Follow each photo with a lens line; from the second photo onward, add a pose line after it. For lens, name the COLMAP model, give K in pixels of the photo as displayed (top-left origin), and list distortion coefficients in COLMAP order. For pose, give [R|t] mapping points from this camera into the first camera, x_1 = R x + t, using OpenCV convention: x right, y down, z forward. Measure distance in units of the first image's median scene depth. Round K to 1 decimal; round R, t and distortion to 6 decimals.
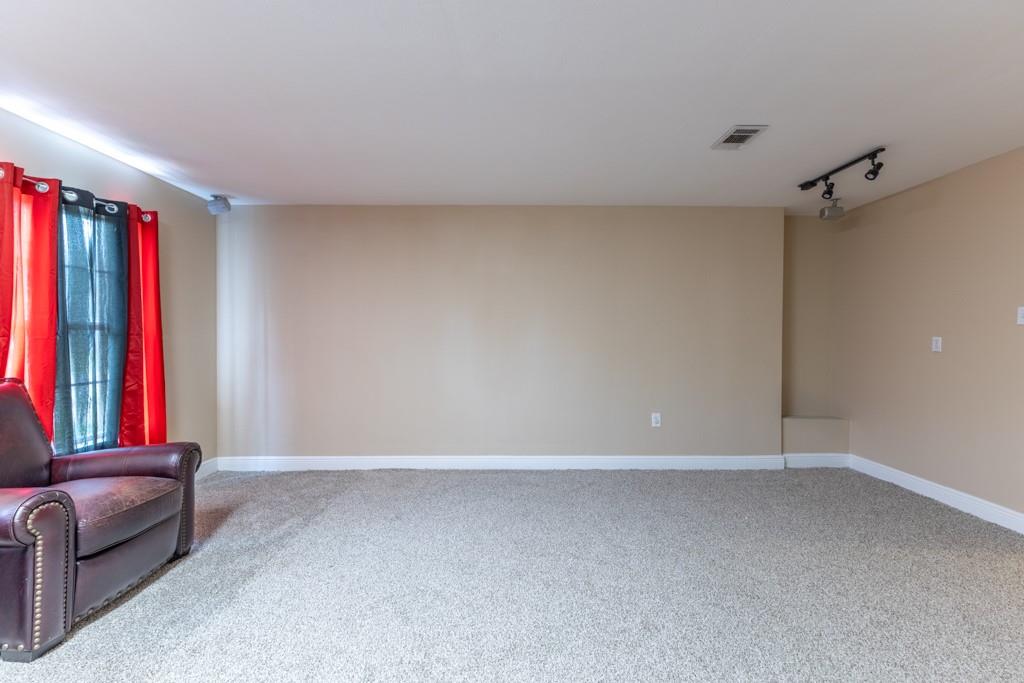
lens RADIAL K [[441.2, 0, 511.1], [0, 441.2, 338.3], [0, 0, 1]] dist [0.013317, -0.004673]
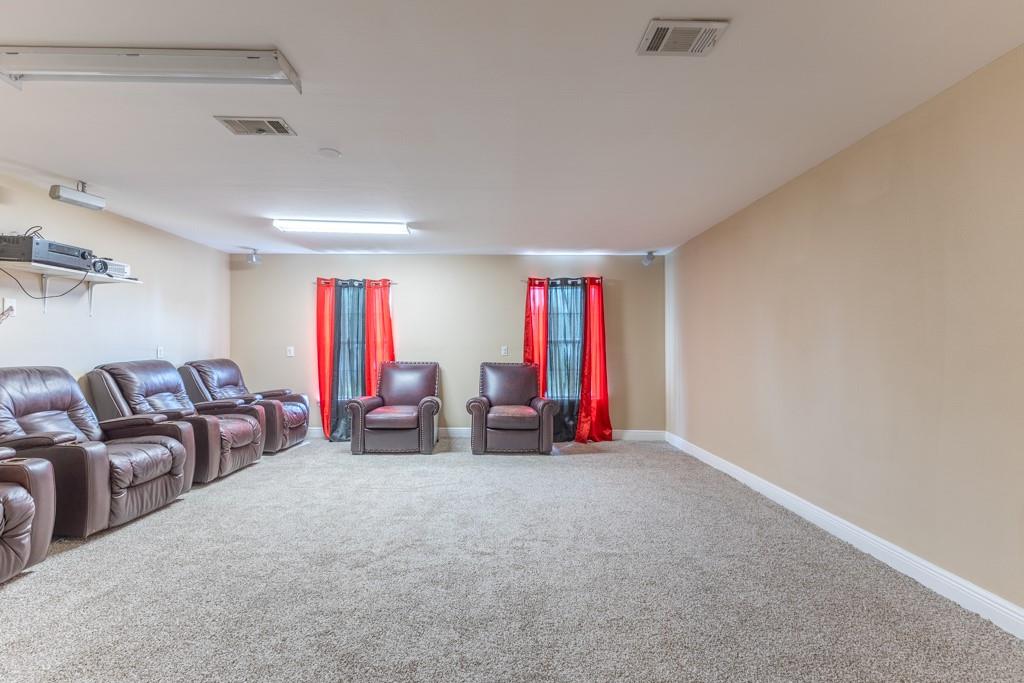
lens RADIAL K [[441.2, 0, 511.8], [0, 441.2, 342.8], [0, 0, 1]] dist [0.013317, -0.004673]
pose [[0.017258, -0.012738, -0.999770, 1.058354], [-0.003942, 0.999910, -0.012807, 0.006120], [0.999843, 0.004162, 0.017206, 0.668909]]
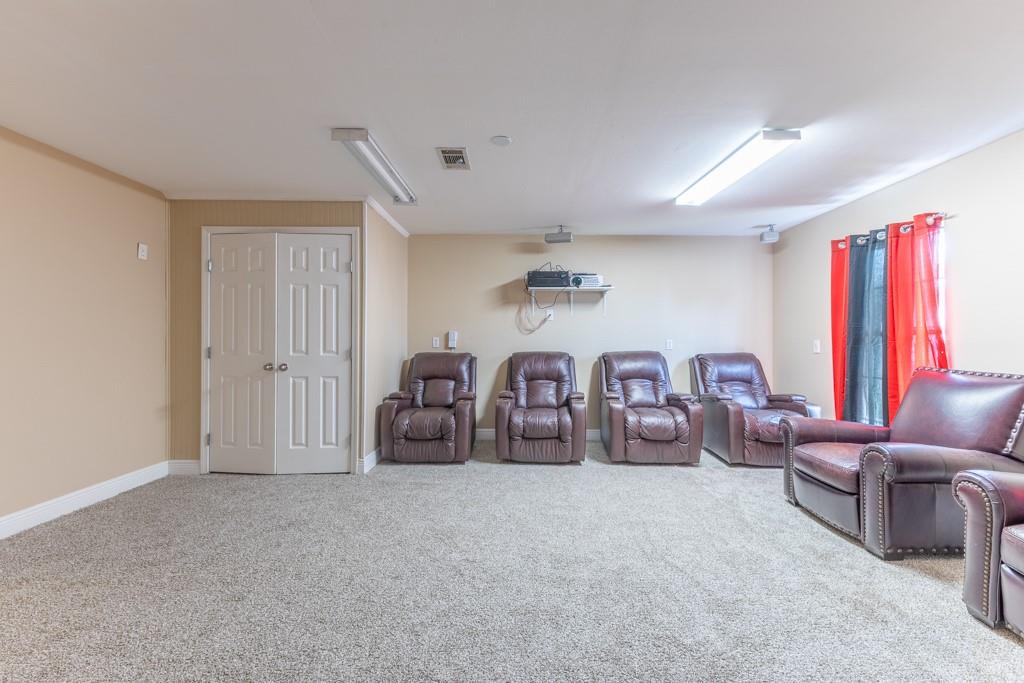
lens RADIAL K [[441.2, 0, 513.5], [0, 441.2, 341.9], [0, 0, 1]] dist [0.013317, -0.004673]
pose [[-0.999625, -0.007177, 0.026415, 0.056902], [-0.006910, 0.999924, 0.010205, 0.001039], [-0.026486, 0.010018, -0.999599, 1.224096]]
